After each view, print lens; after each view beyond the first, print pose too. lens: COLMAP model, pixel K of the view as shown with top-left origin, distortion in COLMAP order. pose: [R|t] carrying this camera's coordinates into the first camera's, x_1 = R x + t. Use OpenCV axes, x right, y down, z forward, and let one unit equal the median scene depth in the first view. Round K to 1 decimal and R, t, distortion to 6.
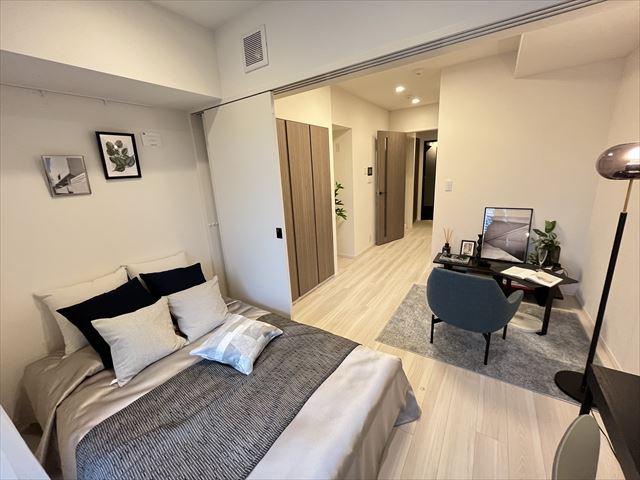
lens RADIAL K [[258.0, 0, 319.1], [0, 258.0, 237.9], [0, 0, 1]] dist [-0.002315, 0.000295]
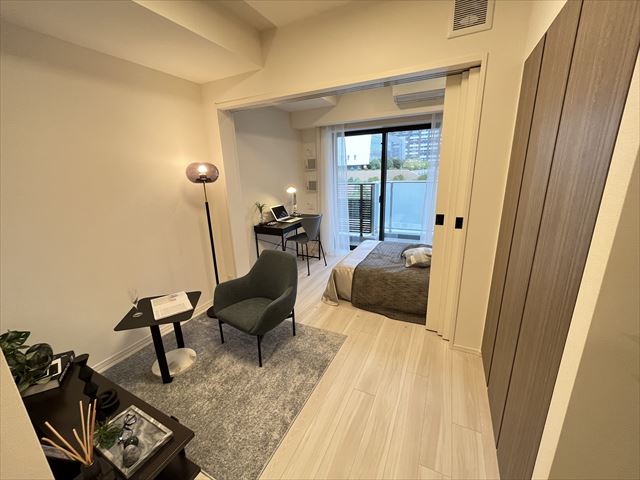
lens RADIAL K [[258.0, 0, 318.8], [0, 258.0, 240.6], [0, 0, 1]] dist [-0.002315, 0.000295]
pose [[-0.989398, 0.105778, -0.099516, 0.307893], [0.043989, 0.871296, 0.488782, -0.335966], [0.138410, 0.479222, -0.866712, 1.331290]]
